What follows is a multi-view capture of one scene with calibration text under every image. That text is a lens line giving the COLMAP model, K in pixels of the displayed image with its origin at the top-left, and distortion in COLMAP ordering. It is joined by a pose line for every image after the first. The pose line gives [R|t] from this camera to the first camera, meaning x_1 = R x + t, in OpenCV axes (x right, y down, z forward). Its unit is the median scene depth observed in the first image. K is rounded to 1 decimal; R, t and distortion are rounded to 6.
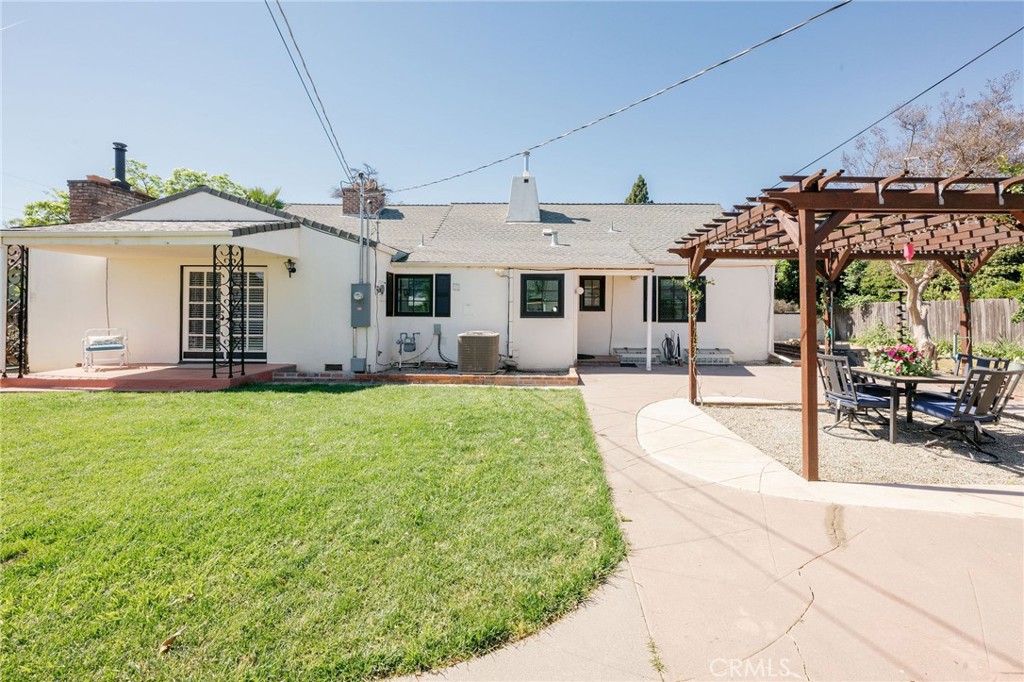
lens RADIAL K [[426.0, 0, 514.9], [0, 426.0, 309.6], [0, 0, 1]] dist [-0.000047, 0.000052]
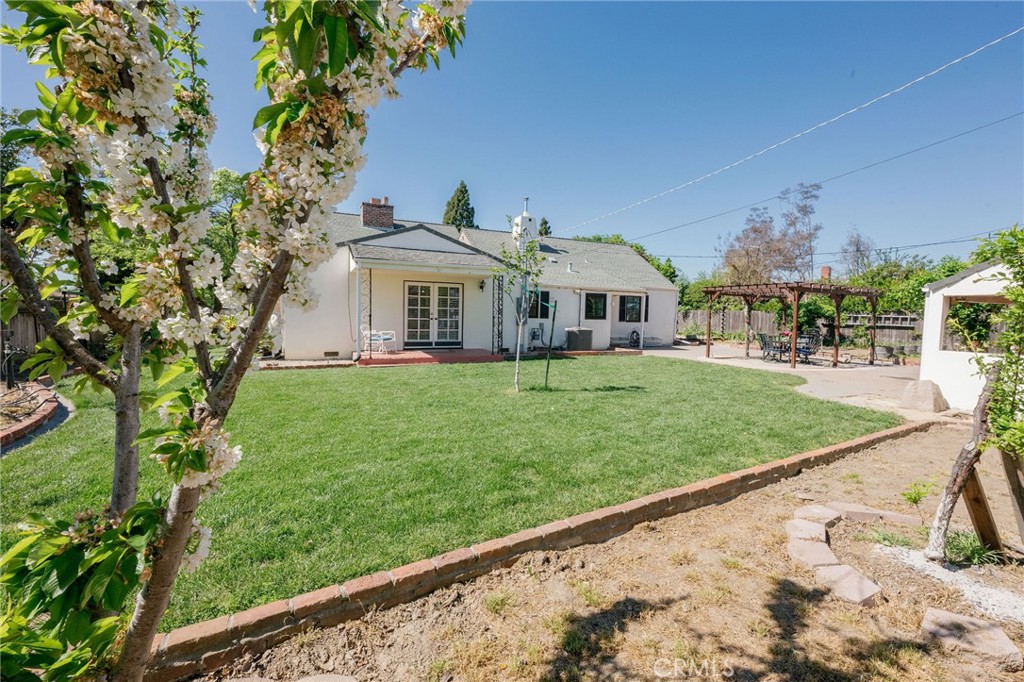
lens RADIAL K [[405.8, 0, 514.0], [0, 405.8, 341.0], [0, 0, 1]] dist [-0.002134, 0.000081]
pose [[0.909779, -0.014256, 0.414849, -0.908573], [-0.020492, 0.996649, 0.079190, -0.016977], [-0.414587, -0.080547, 0.906438, -0.341462]]
